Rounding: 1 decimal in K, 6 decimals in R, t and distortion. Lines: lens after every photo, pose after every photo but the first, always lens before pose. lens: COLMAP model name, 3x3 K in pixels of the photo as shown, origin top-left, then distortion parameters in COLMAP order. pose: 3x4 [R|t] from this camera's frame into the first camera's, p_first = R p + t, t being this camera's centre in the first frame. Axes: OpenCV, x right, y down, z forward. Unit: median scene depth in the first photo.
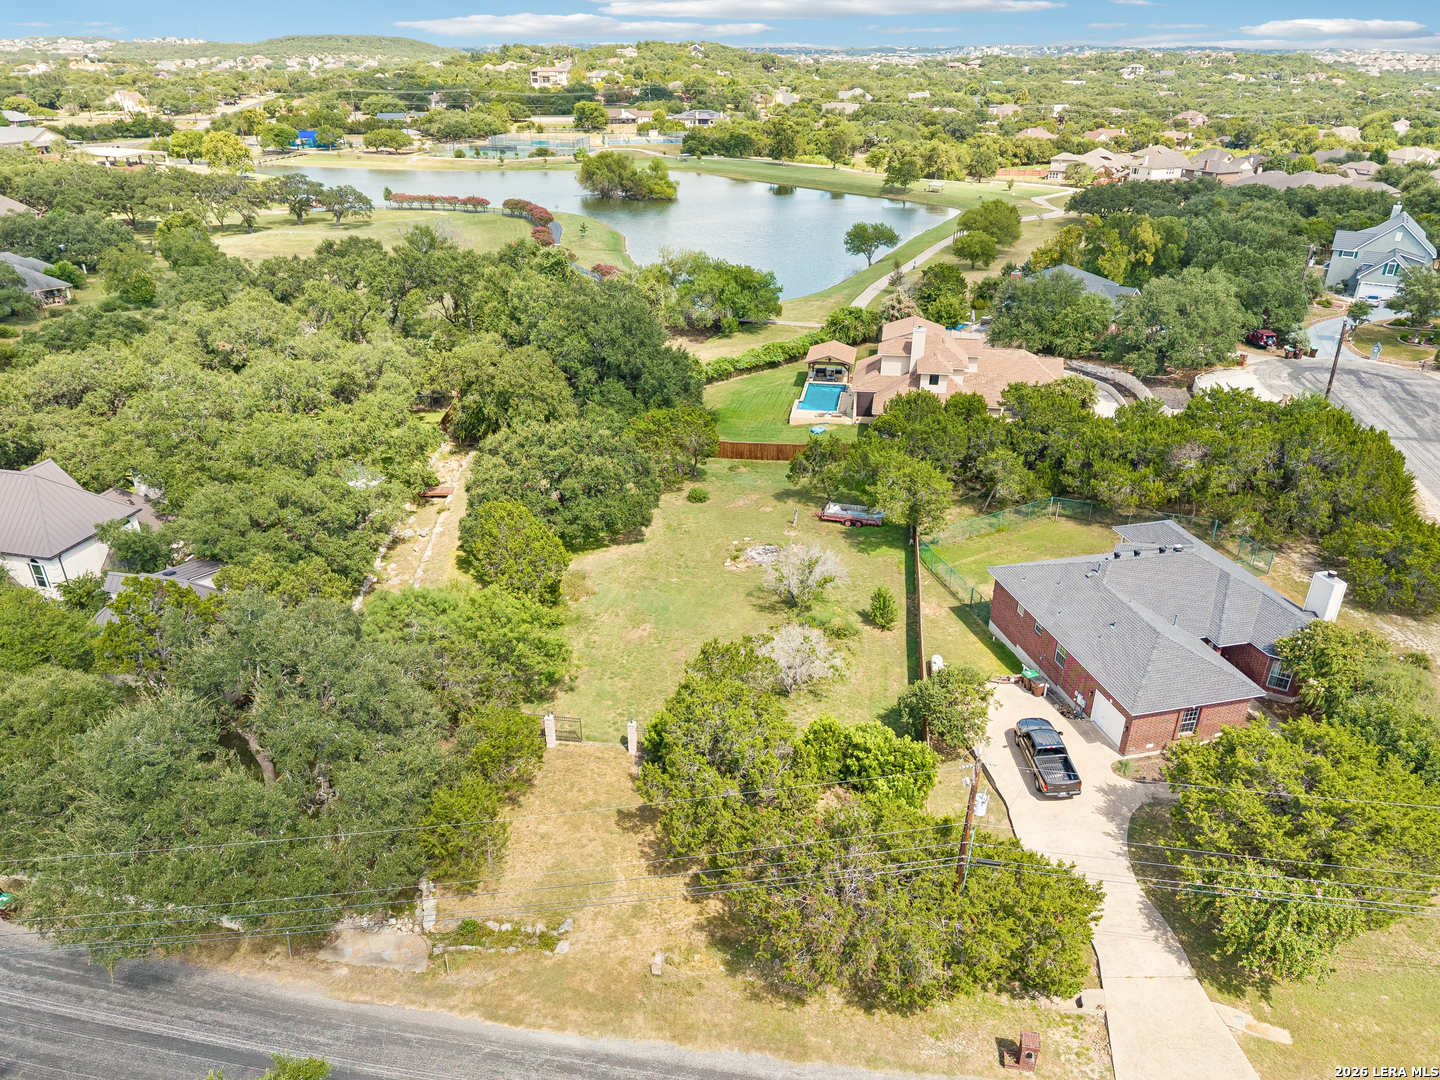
lens RADIAL K [[980.5, 0, 718.5], [0, 980.5, 544.8], [0, 0, 1]] dist [0.016164, -0.008103]
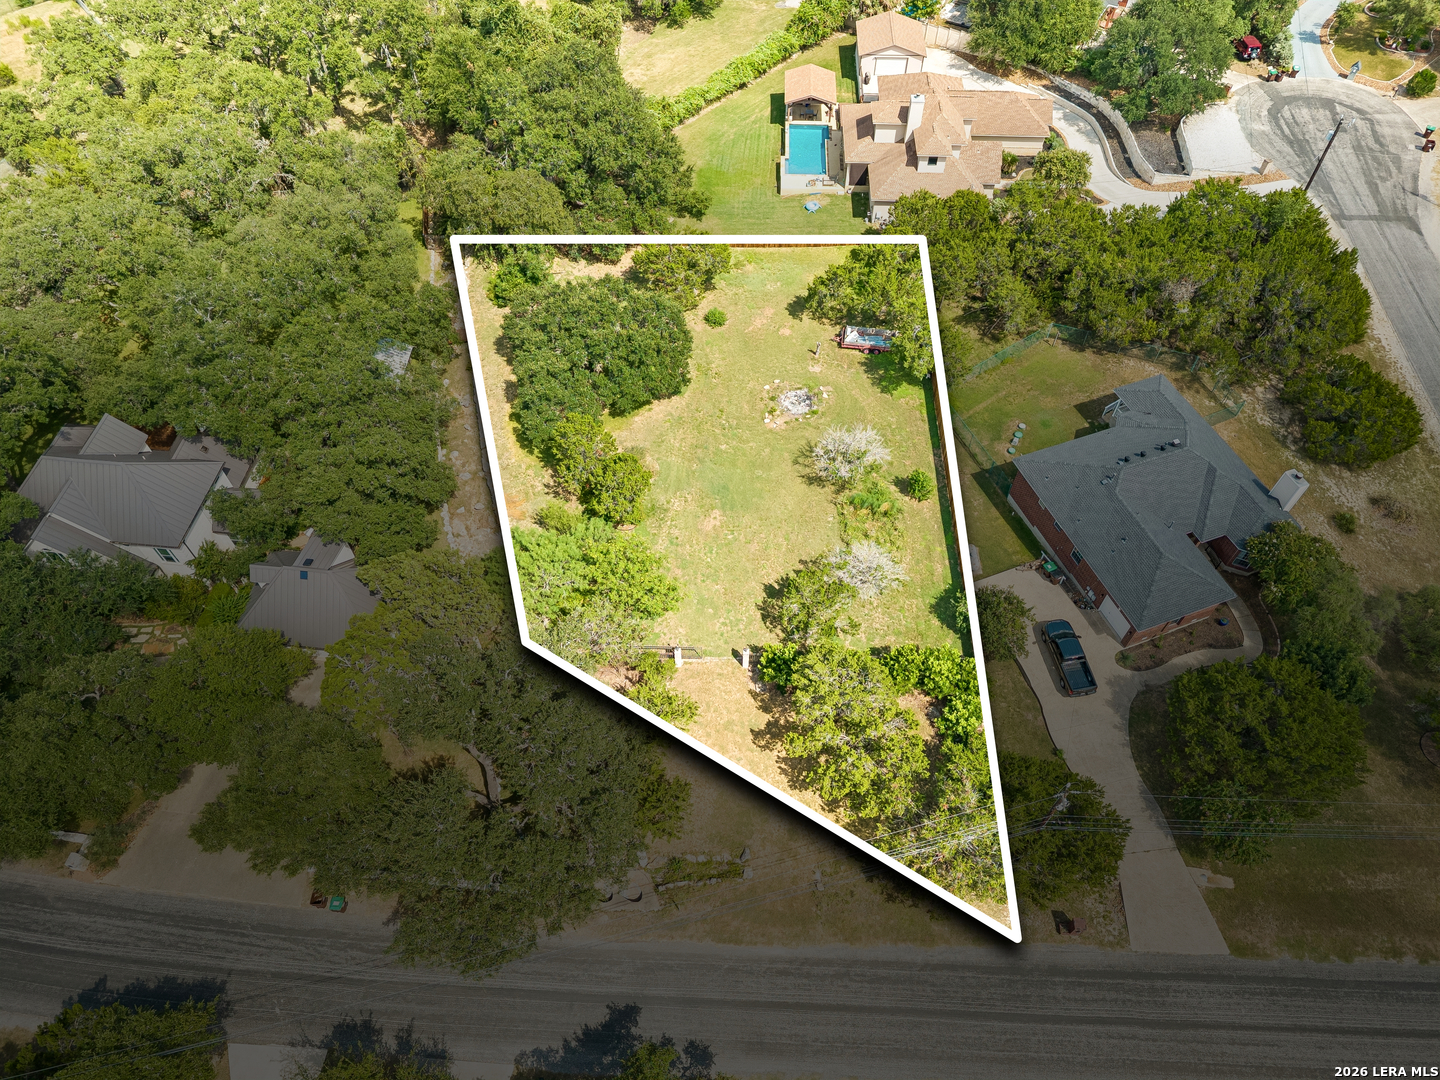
lens RADIAL K [[960.9, 0, 720.0], [0, 960.9, 540.0], [0, 0, 1]] dist [0.027634, -0.028210]
pose [[0.990633, -0.109429, 0.081676, -0.092004], [0.060502, 0.887981, 0.455883, -0.231291], [-0.122414, -0.446671, 0.886284, -0.004346]]
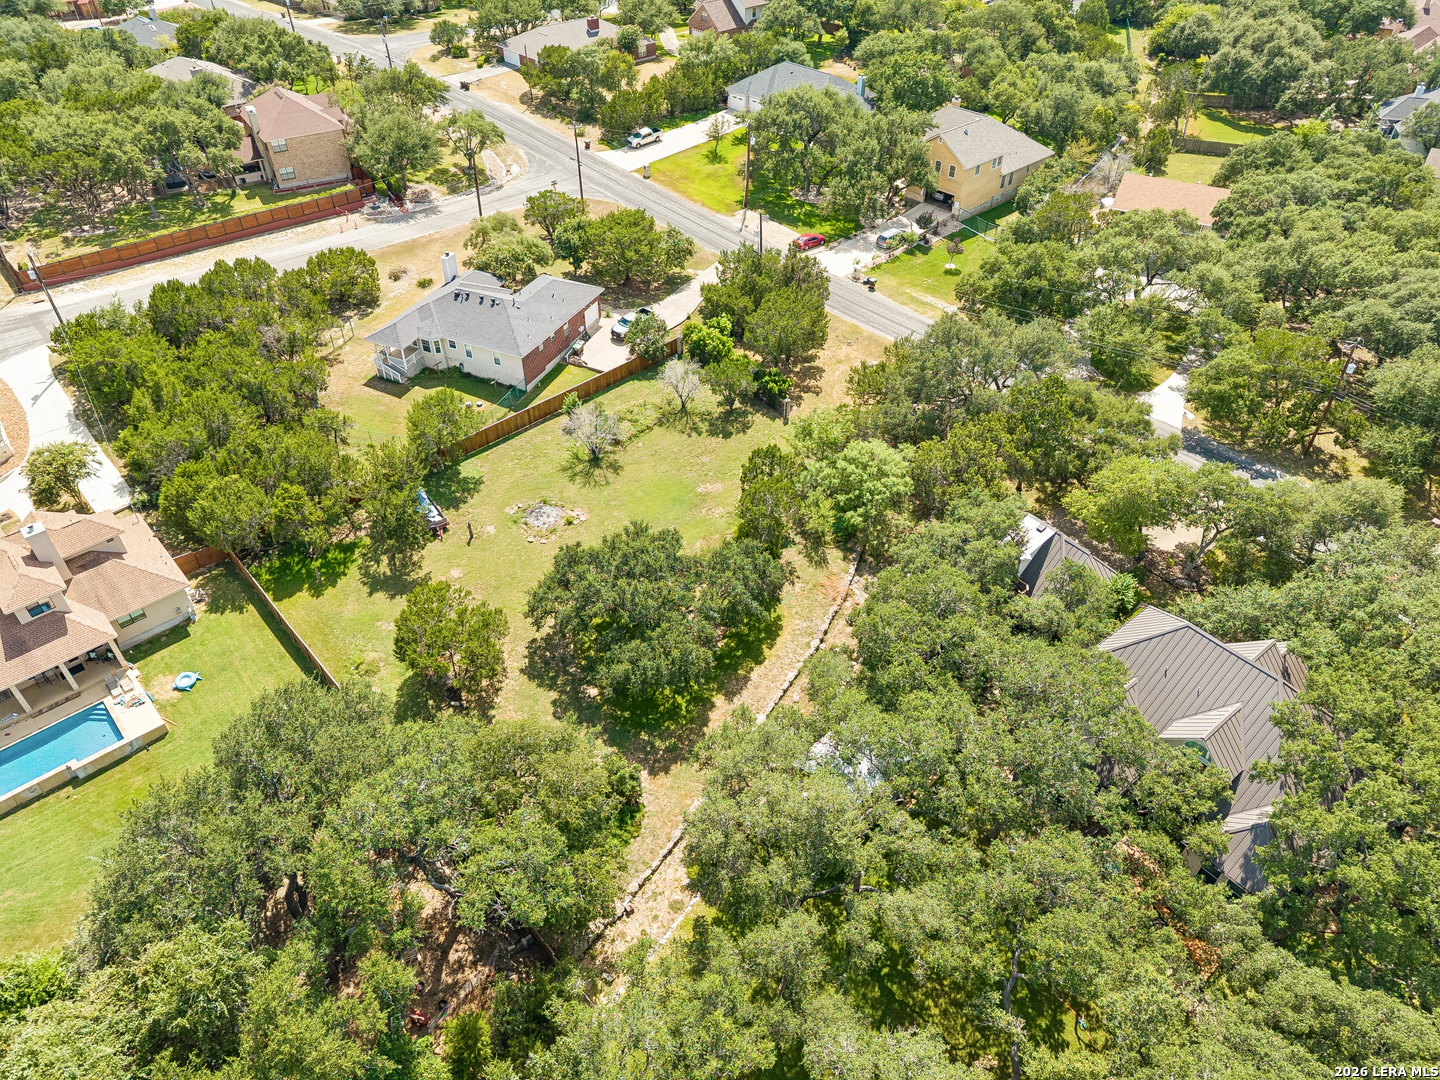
lens RADIAL K [[966.8, 0, 720.0], [0, 966.8, 540.0], [0, 0, 1]] dist [0.009143, -0.003495]
pose [[-0.795993, -0.397219, 0.456741, -0.396975], [0.269944, 0.442422, 0.855215, -0.547242], [-0.541780, 0.804040, -0.244938, 0.760216]]
